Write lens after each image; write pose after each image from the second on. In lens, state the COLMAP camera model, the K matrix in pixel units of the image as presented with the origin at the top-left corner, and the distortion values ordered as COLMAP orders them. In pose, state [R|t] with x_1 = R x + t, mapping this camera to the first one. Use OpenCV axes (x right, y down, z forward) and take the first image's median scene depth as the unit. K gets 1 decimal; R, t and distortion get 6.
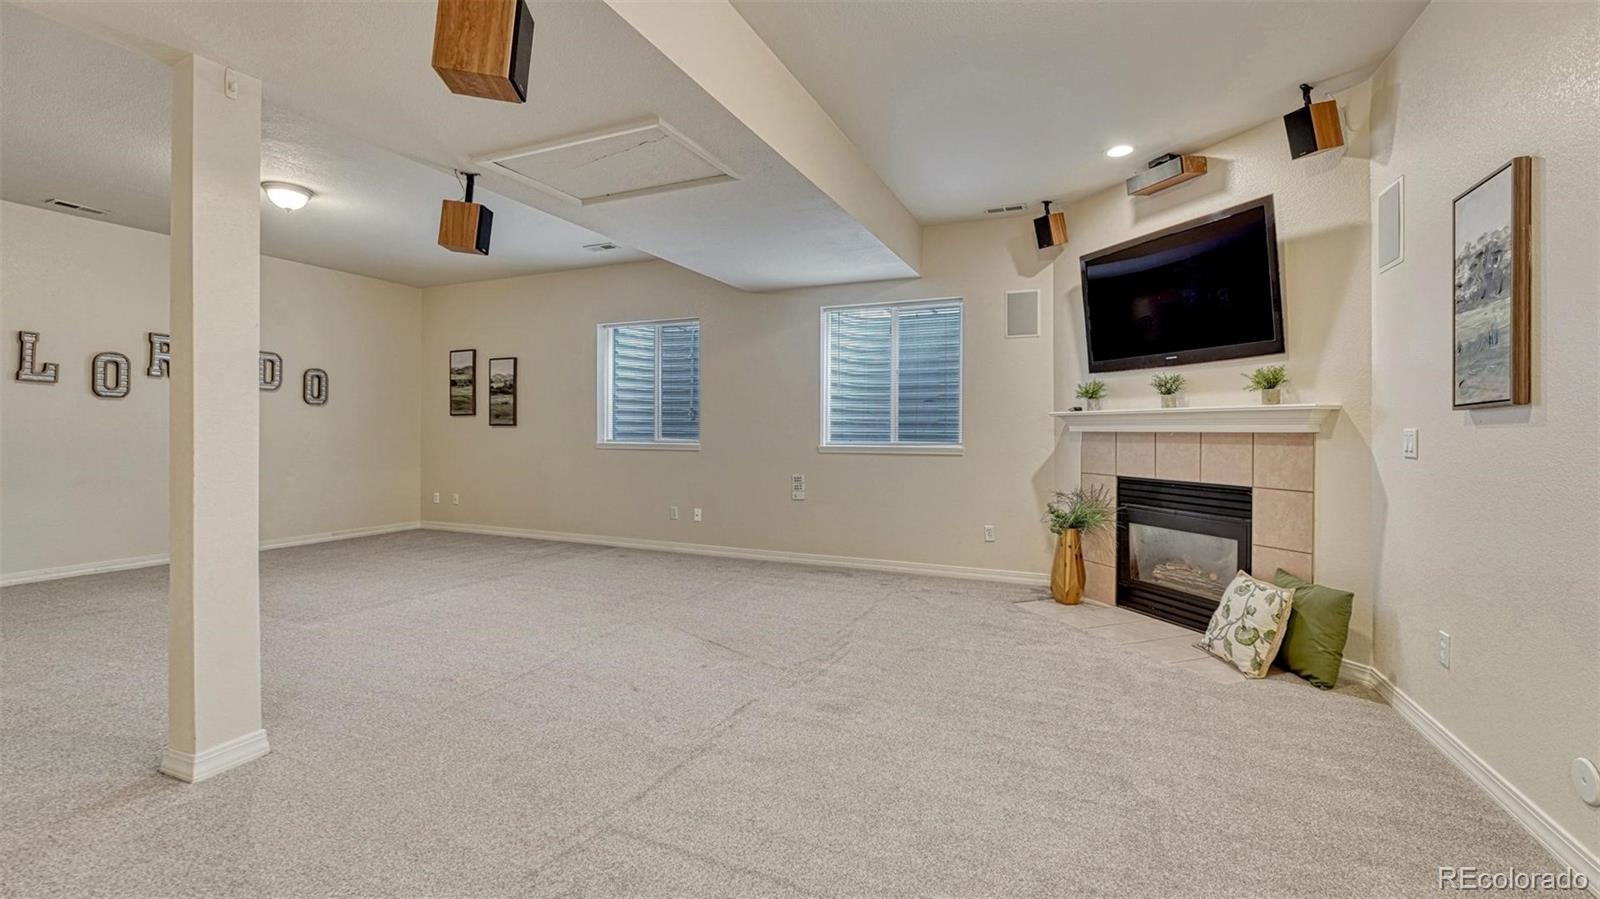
lens RADIAL K [[656.0, 0, 794.8], [0, 656.0, 435.4], [0, 0, 1]] dist [-0.010506, 0.001807]
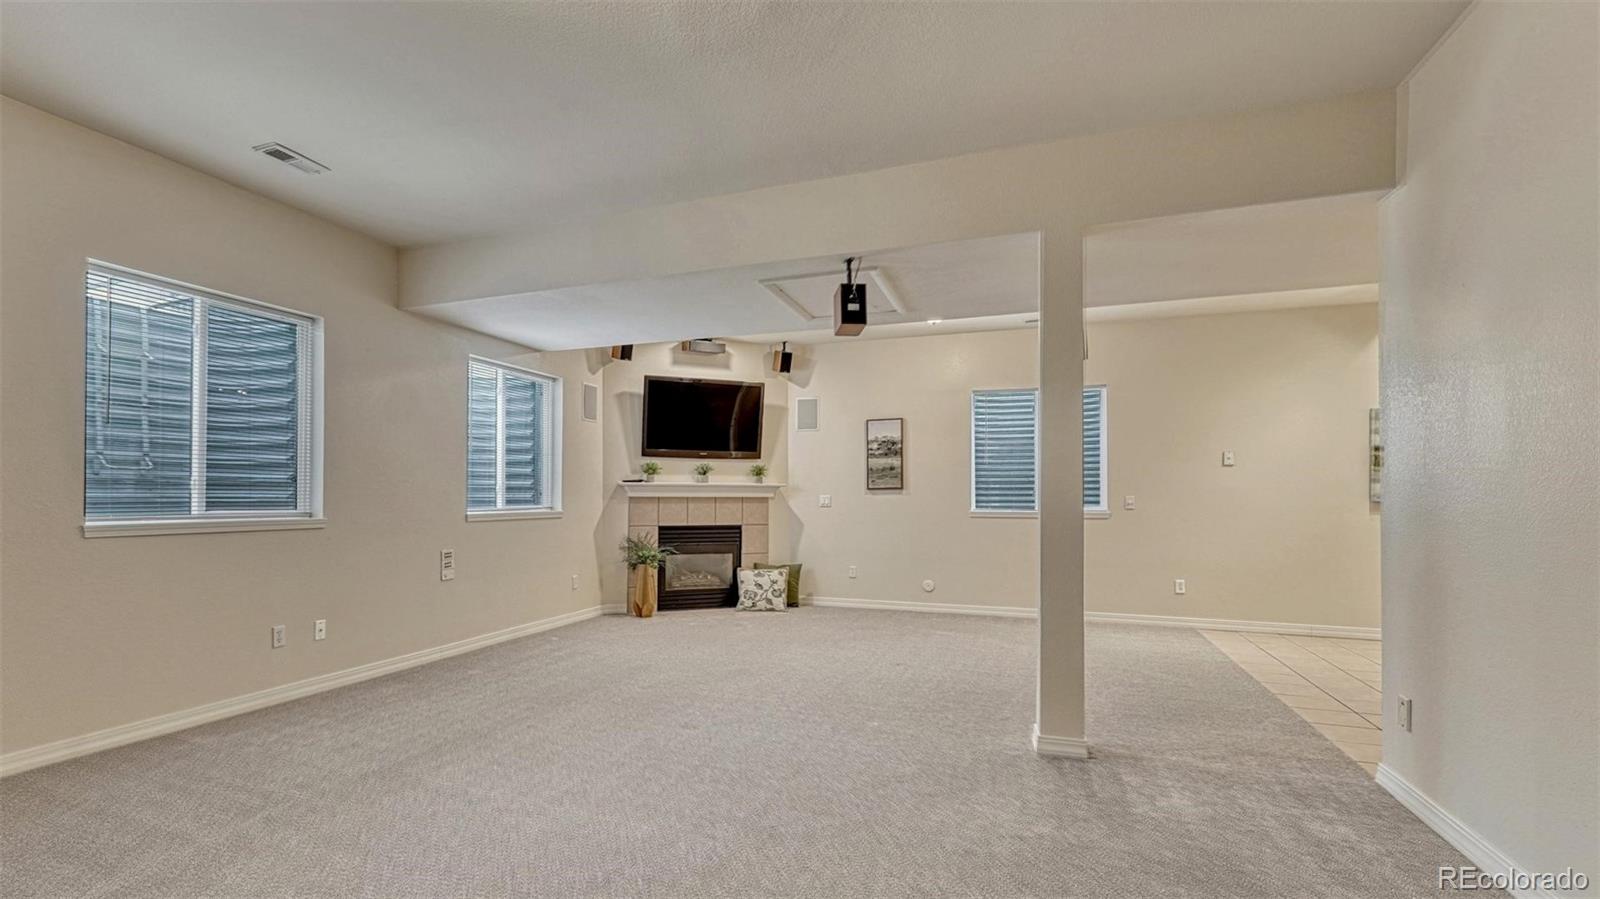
lens RADIAL K [[723.0, 0, 730.5], [0, 723.0, 503.2], [0, 0, 1]] dist [-0.002053, 0.000360]
pose [[-0.019593, -0.011423, 0.999743, -1.320054], [0.004783, 0.999922, 0.011519, -0.009948], [-0.999797, 0.005008, -0.019537, 0.960893]]
